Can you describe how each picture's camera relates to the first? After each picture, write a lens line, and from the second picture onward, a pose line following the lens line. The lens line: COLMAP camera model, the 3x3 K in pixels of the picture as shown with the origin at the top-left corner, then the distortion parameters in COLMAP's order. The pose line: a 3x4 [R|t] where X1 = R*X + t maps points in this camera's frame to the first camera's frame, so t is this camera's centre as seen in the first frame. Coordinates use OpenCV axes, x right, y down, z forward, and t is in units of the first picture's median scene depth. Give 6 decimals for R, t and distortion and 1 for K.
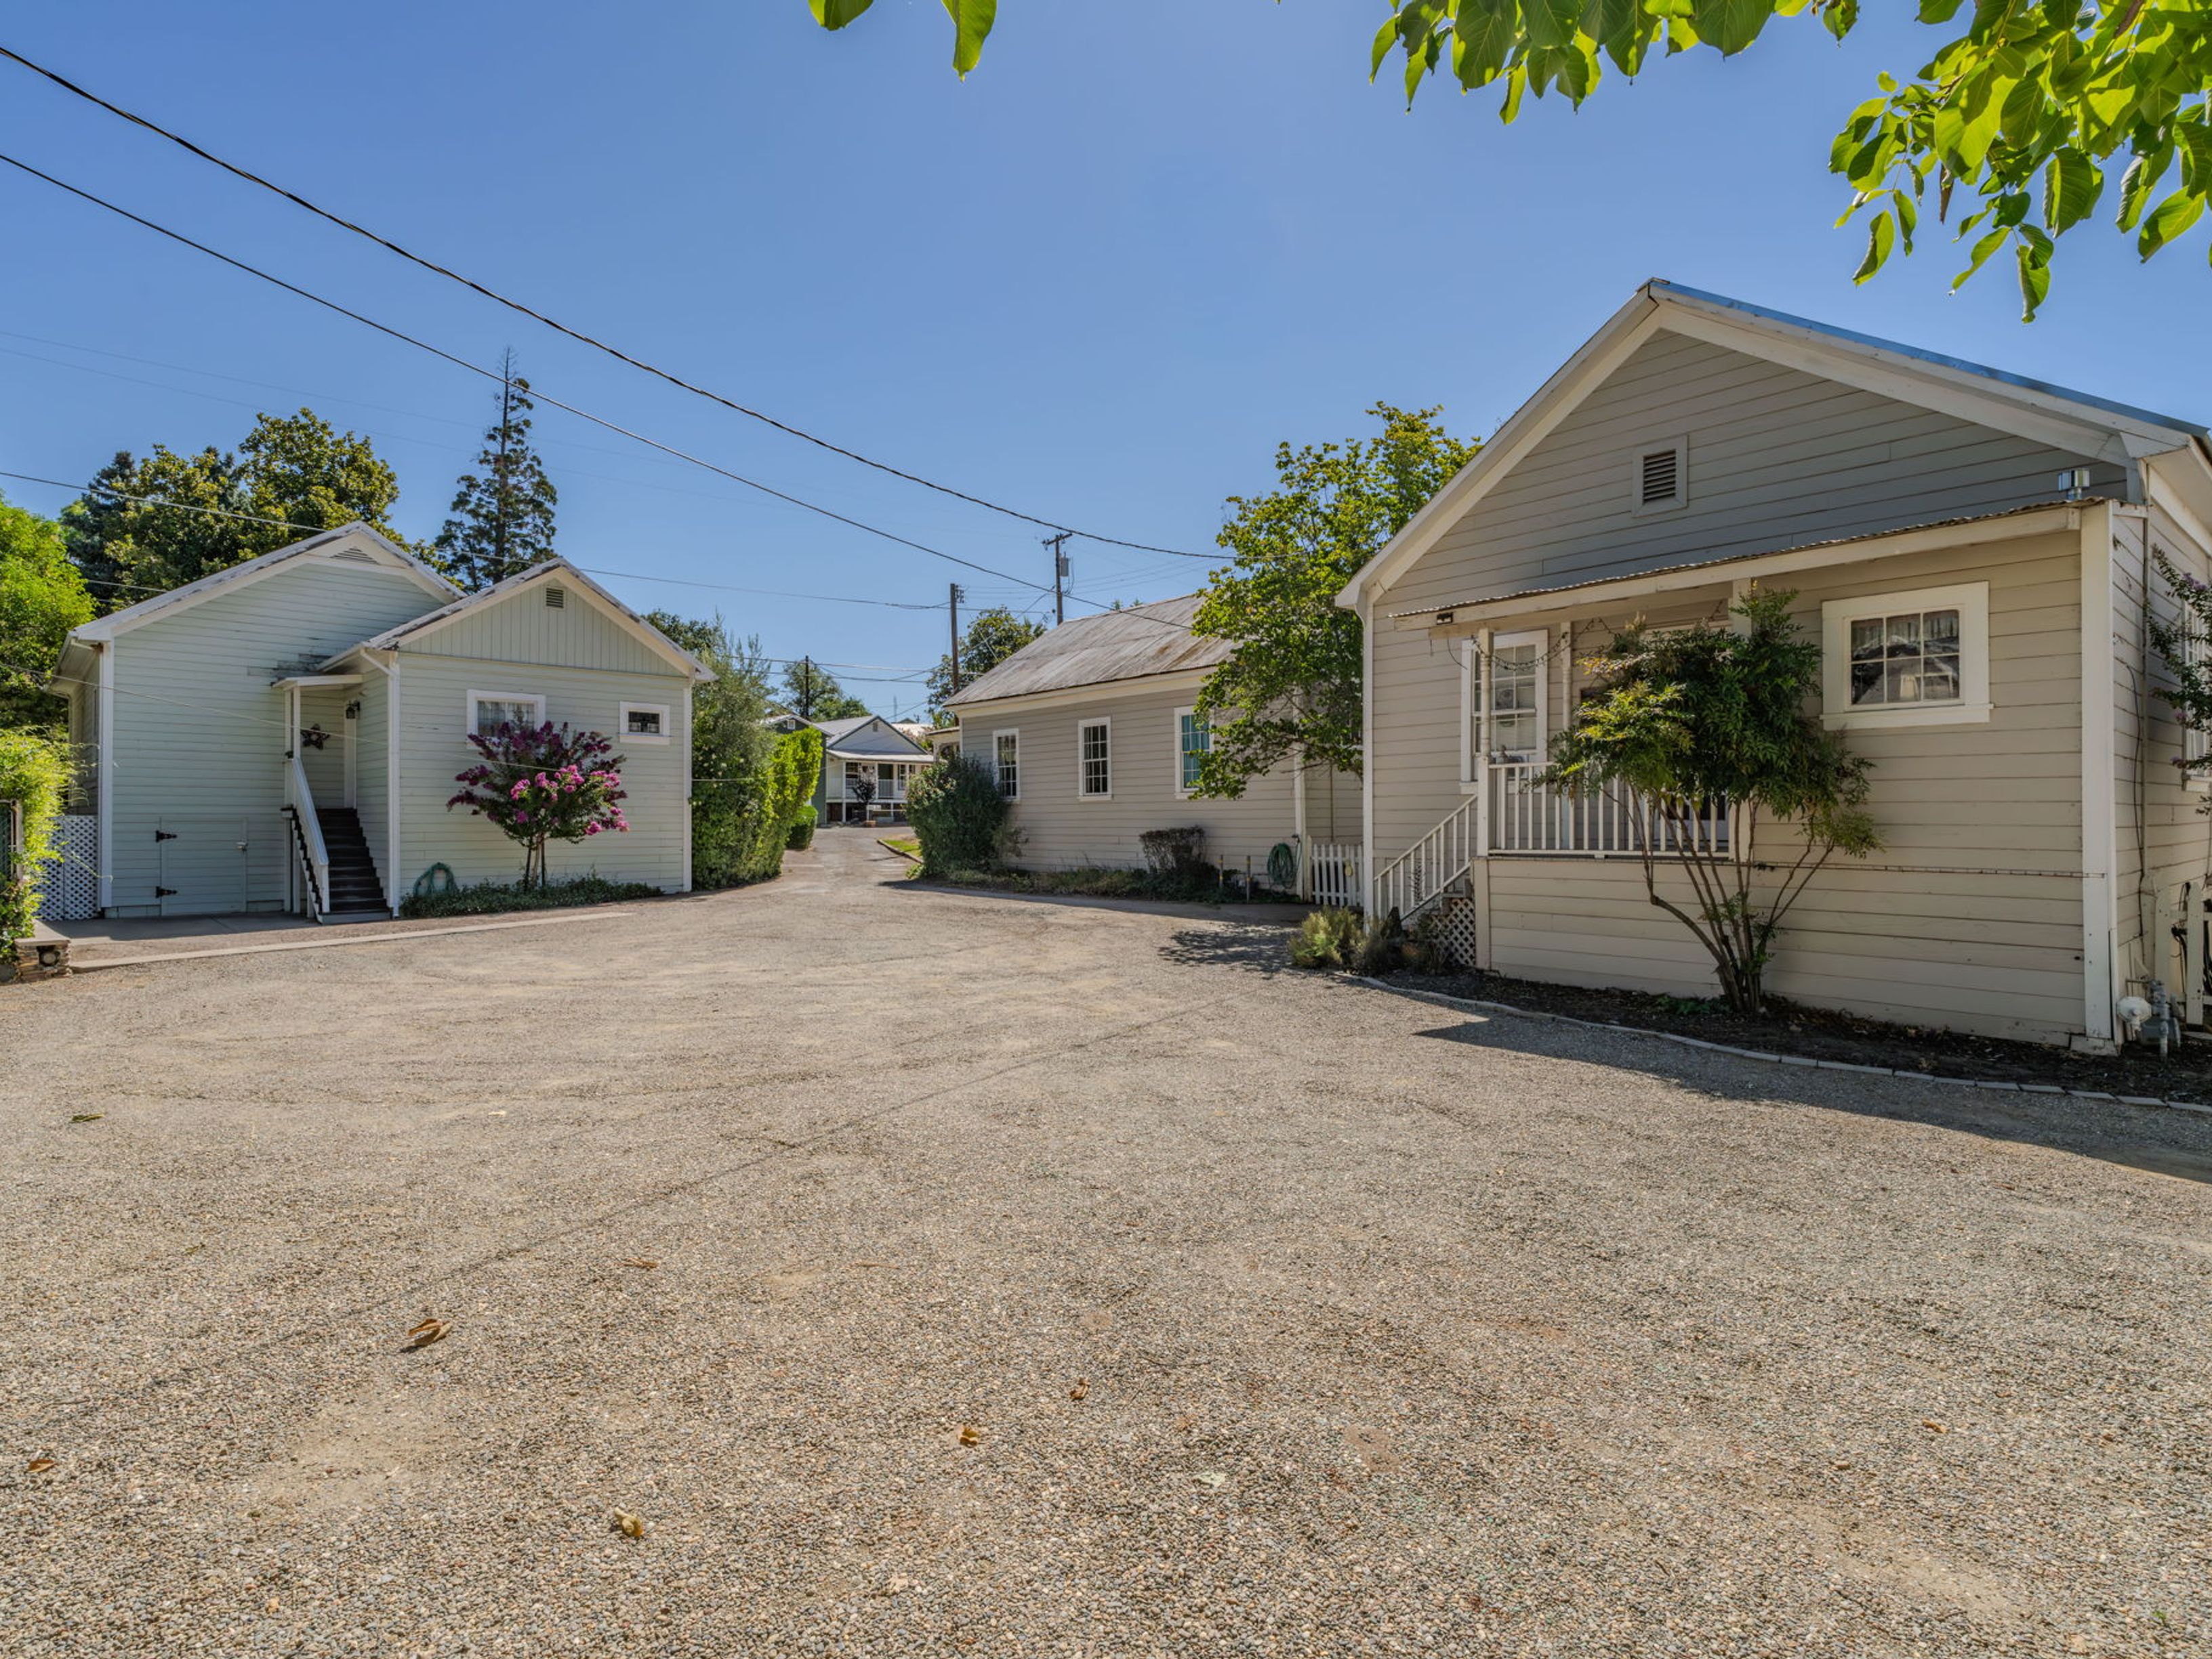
lens RADIAL K [[1133.6, 0, 1116.8], [0, 1133.6, 819.3], [0, 0, 1]] dist [-0.003696, -0.000518]
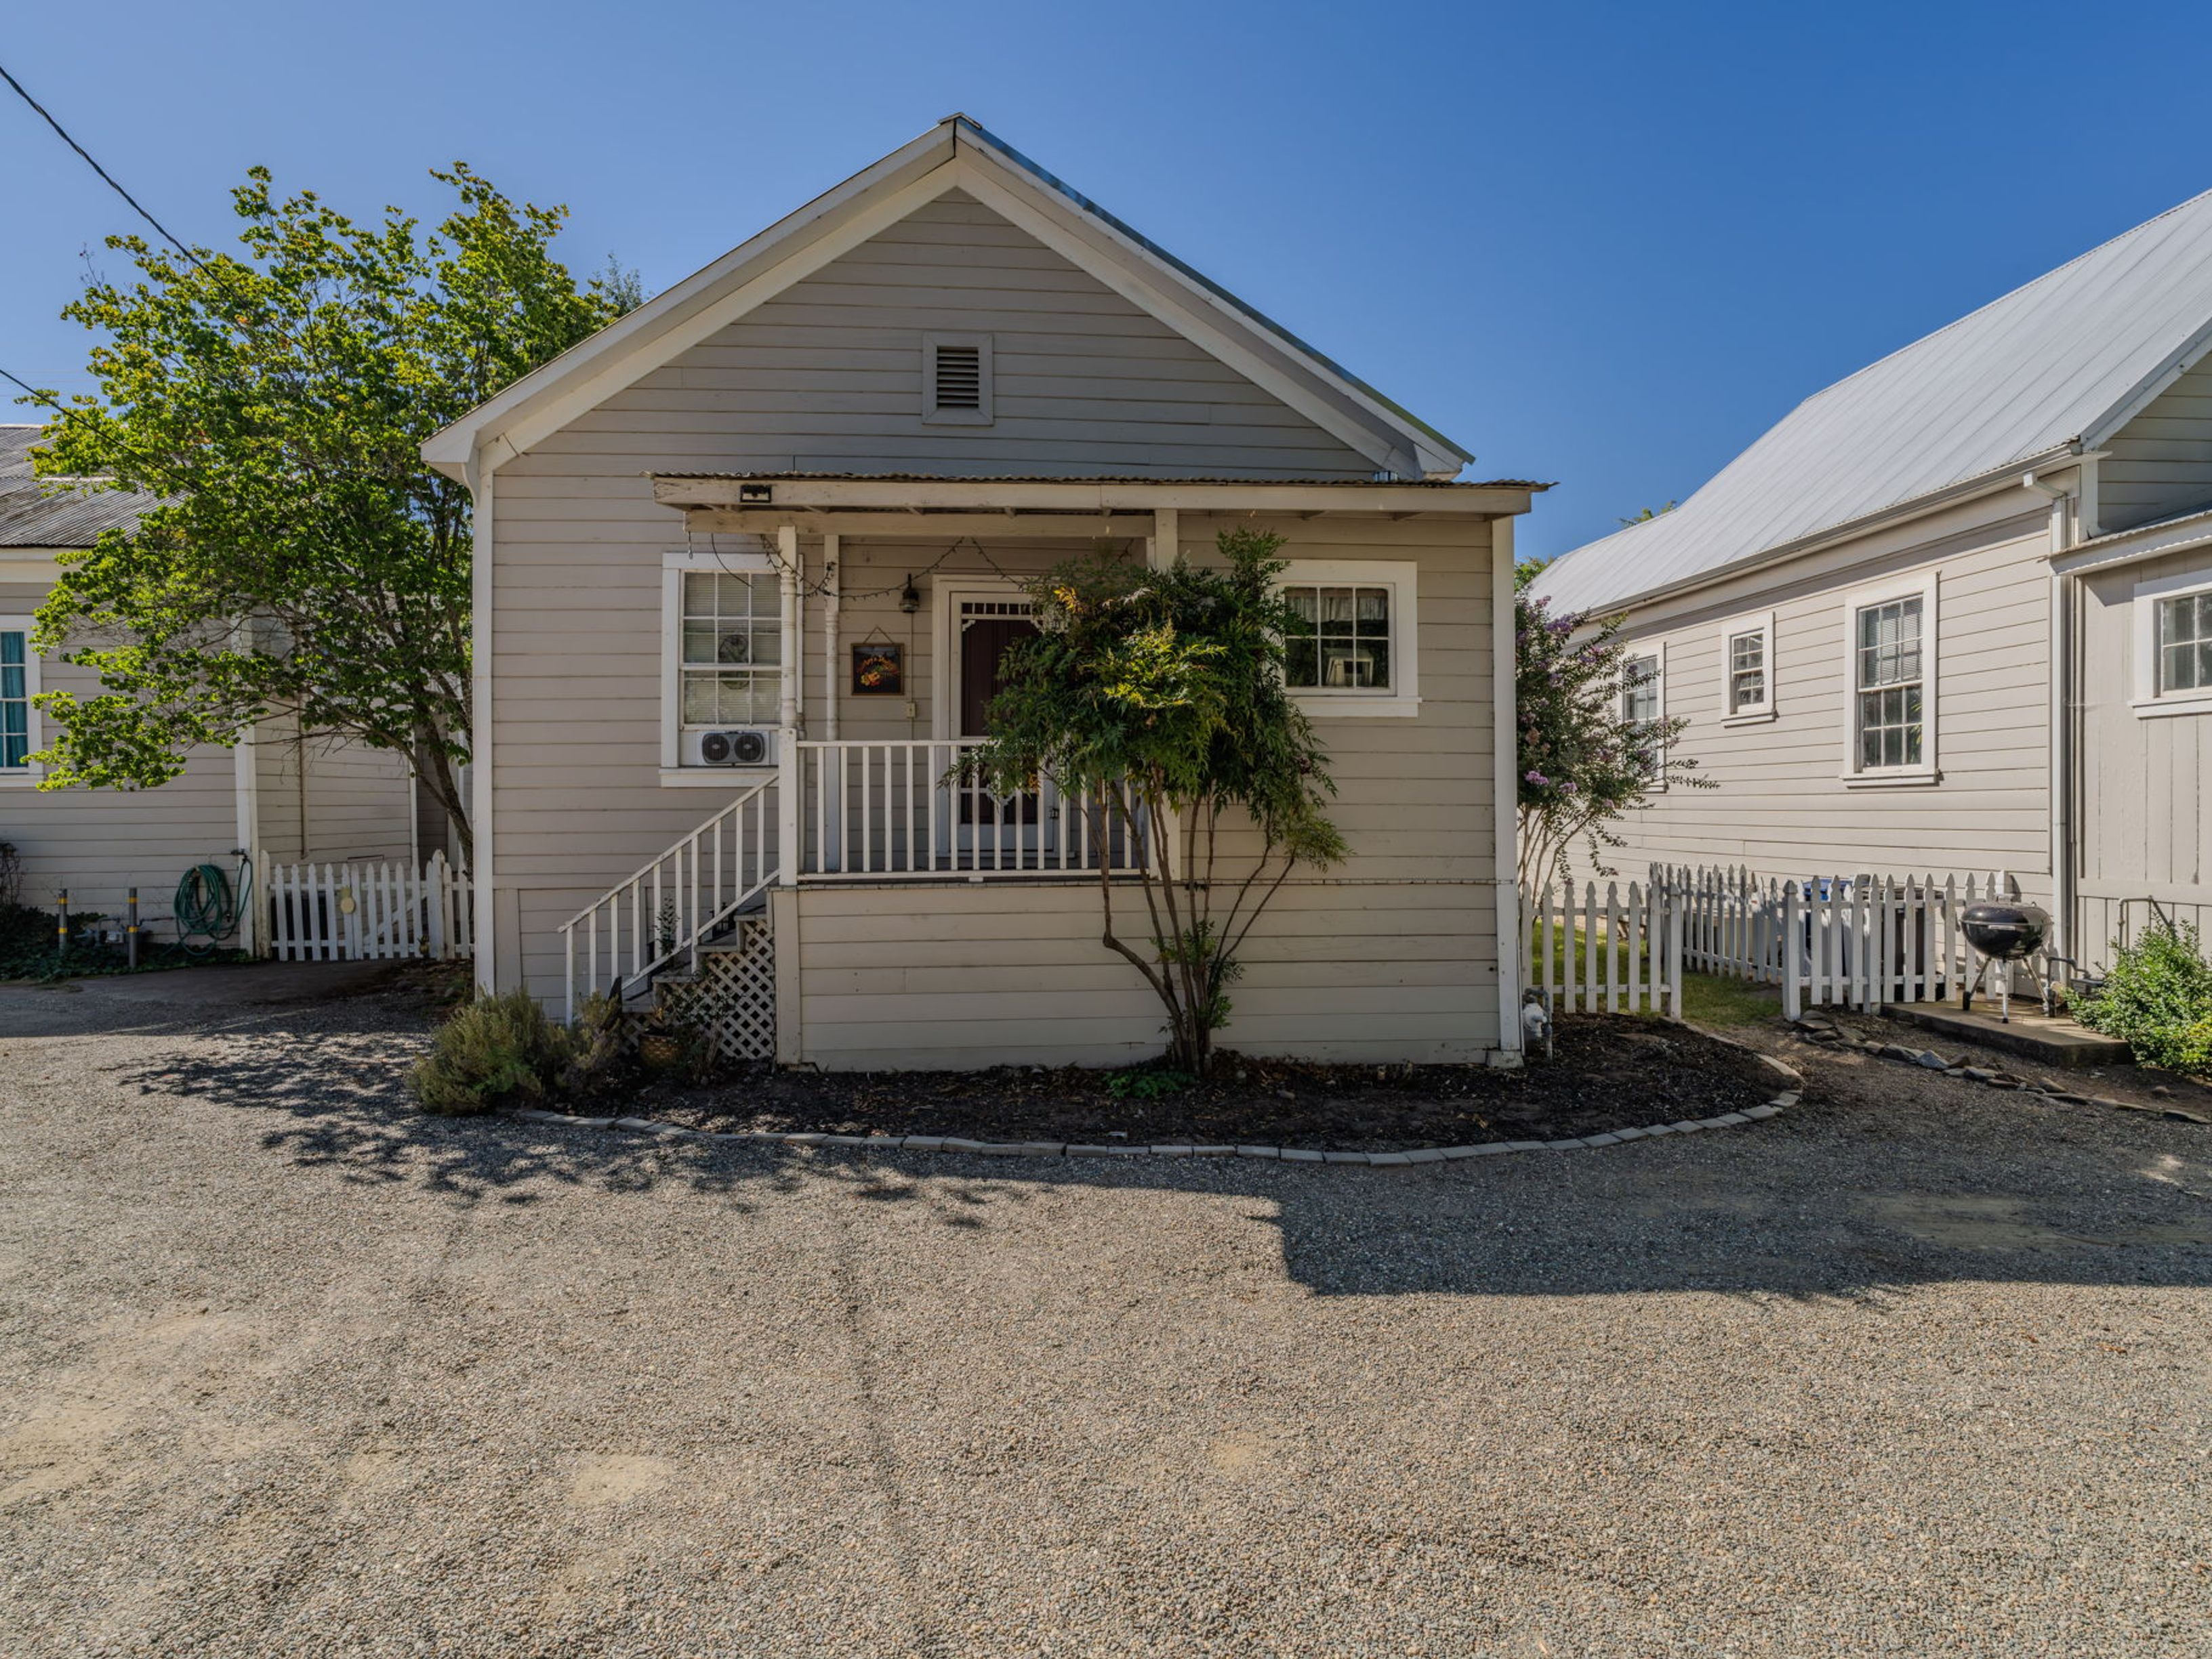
lens RADIAL K [[1133.6, 0, 1112.1], [0, 1133.6, 816.7], [0, 0, 1]] dist [-0.003696, -0.000518]
pose [[0.602601, -0.001273, 0.798042, -0.040983], [0.002531, 0.999997, -0.000316, -0.002468], [-0.798039, 0.002210, 0.602602, 0.259093]]
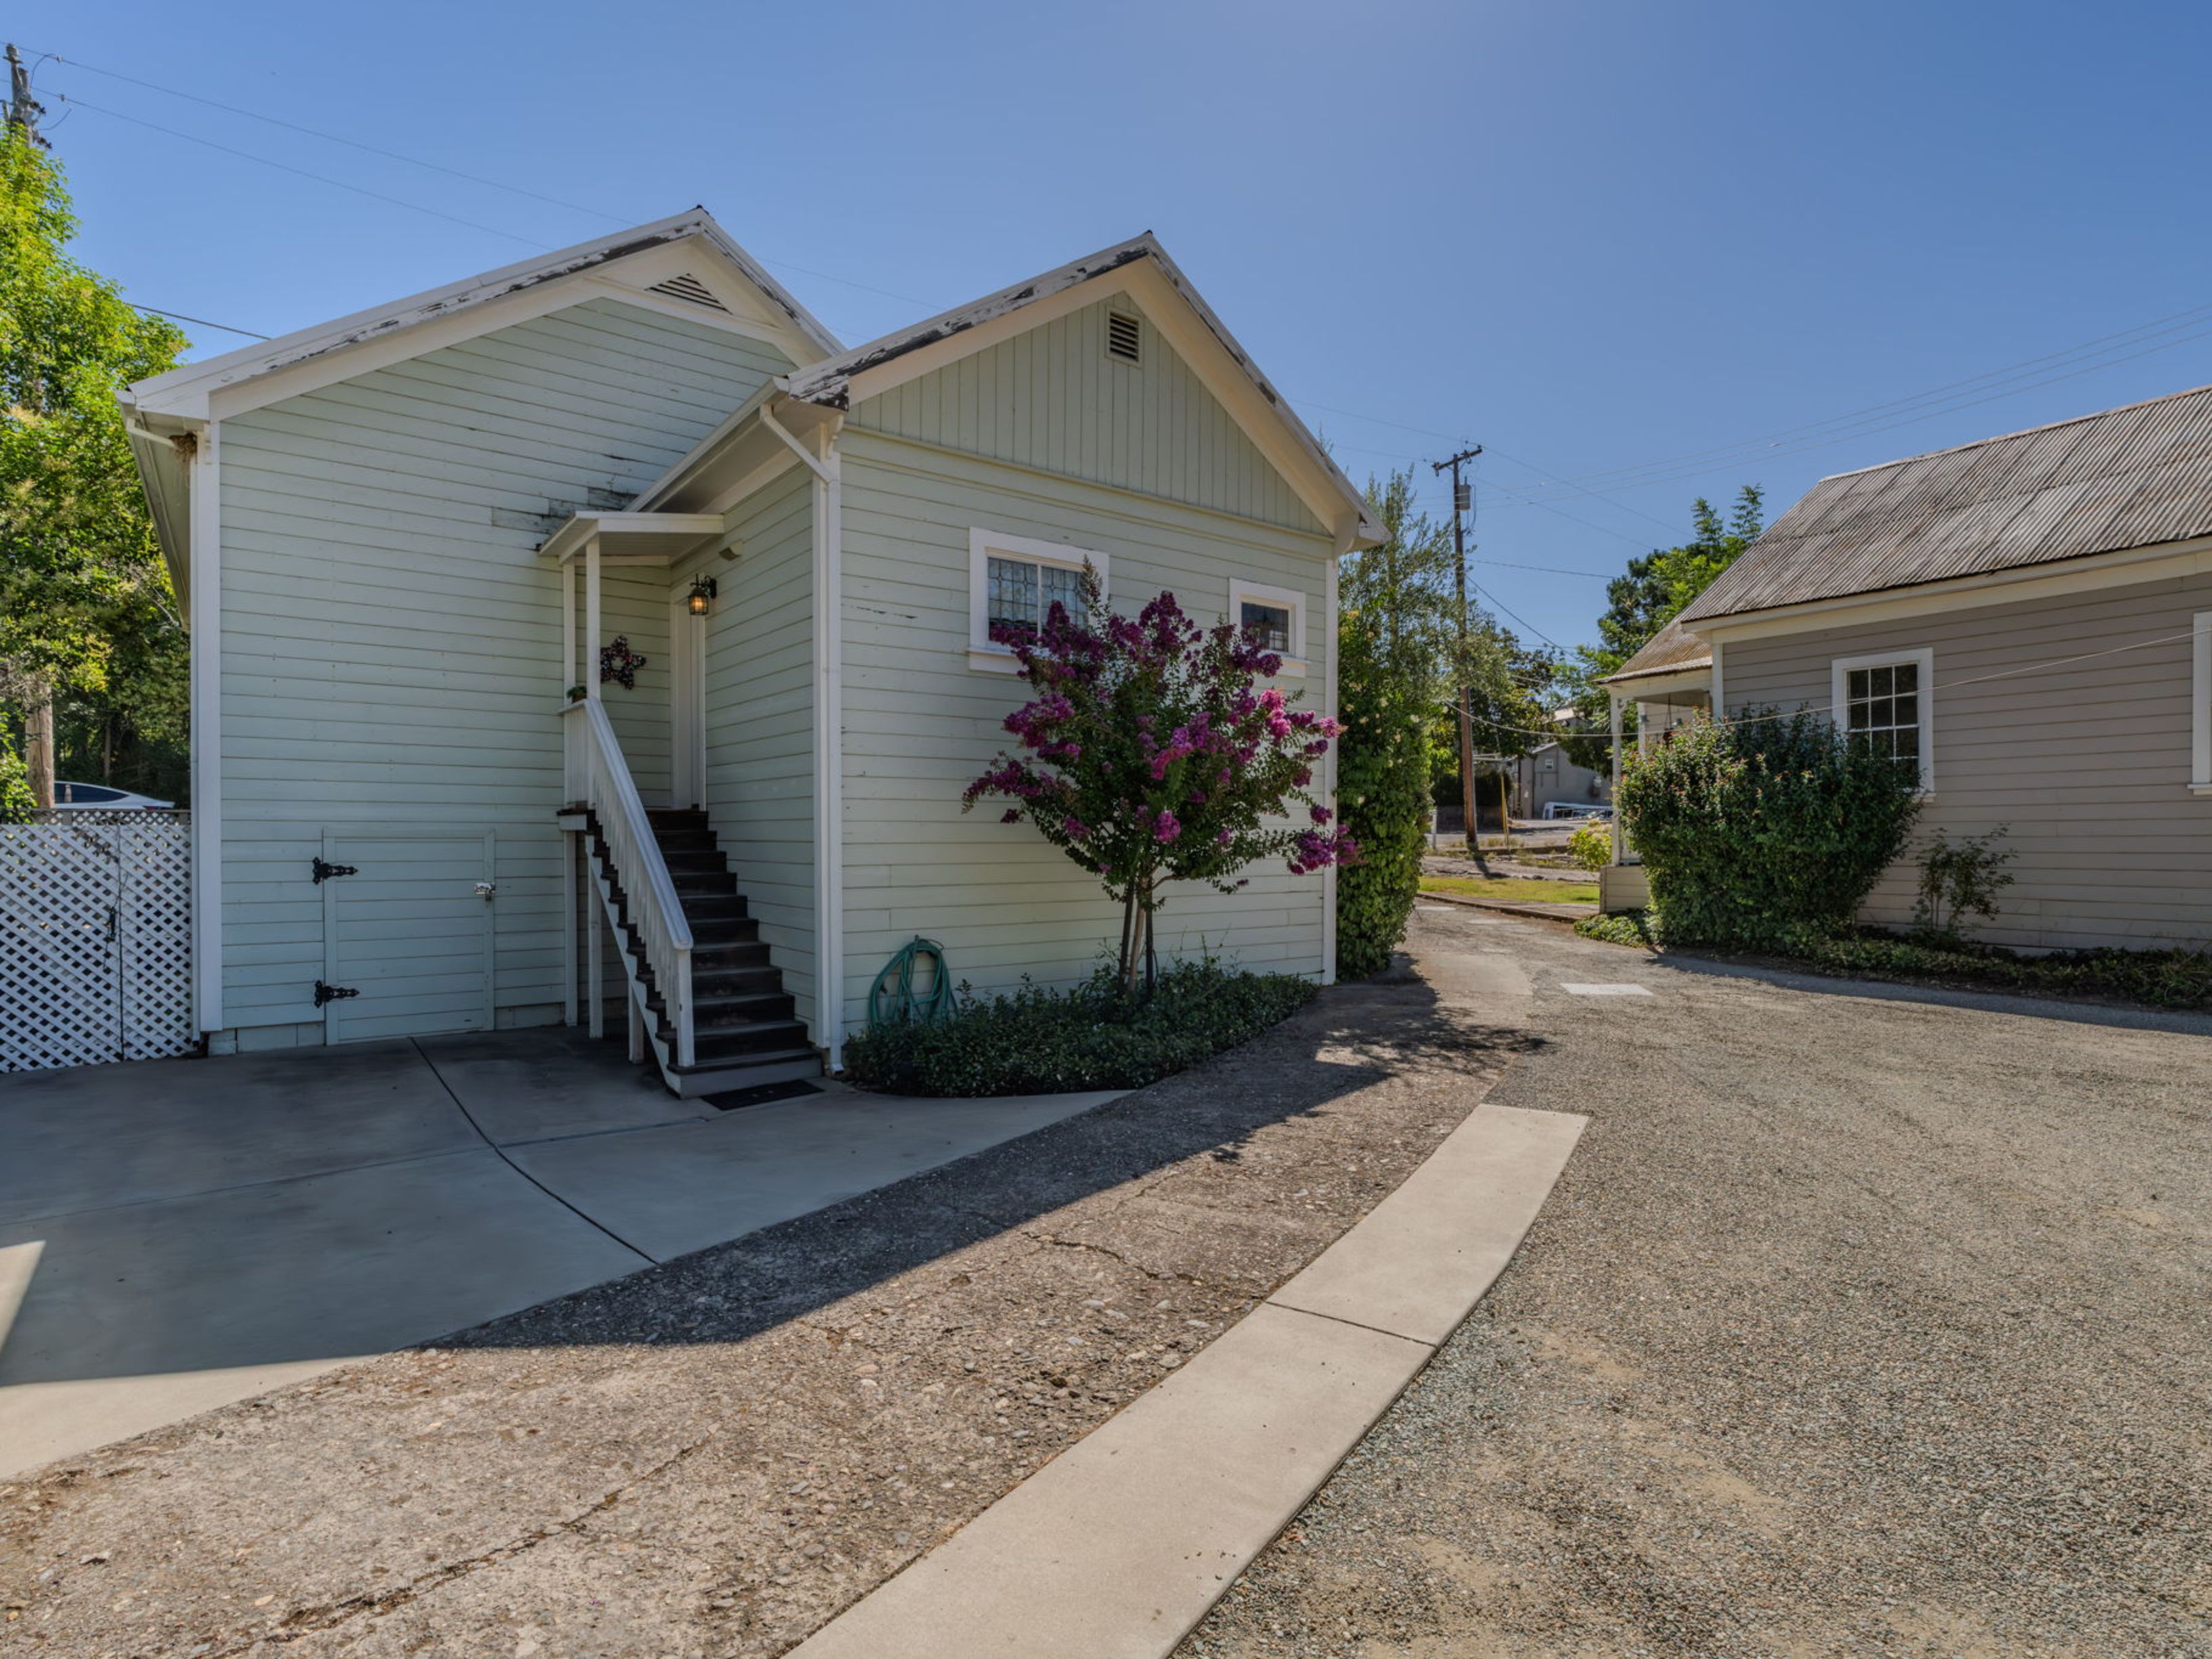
lens RADIAL K [[1133.6, 0, 1099.6], [0, 1133.6, 857.2], [0, 0, 1]] dist [-0.003696, -0.000518]
pose [[0.990385, 0.003452, -0.138299, -0.482615], [-0.000924, 0.999831, 0.018342, 0.000957], [0.138339, -0.018038, 0.990221, 0.603933]]
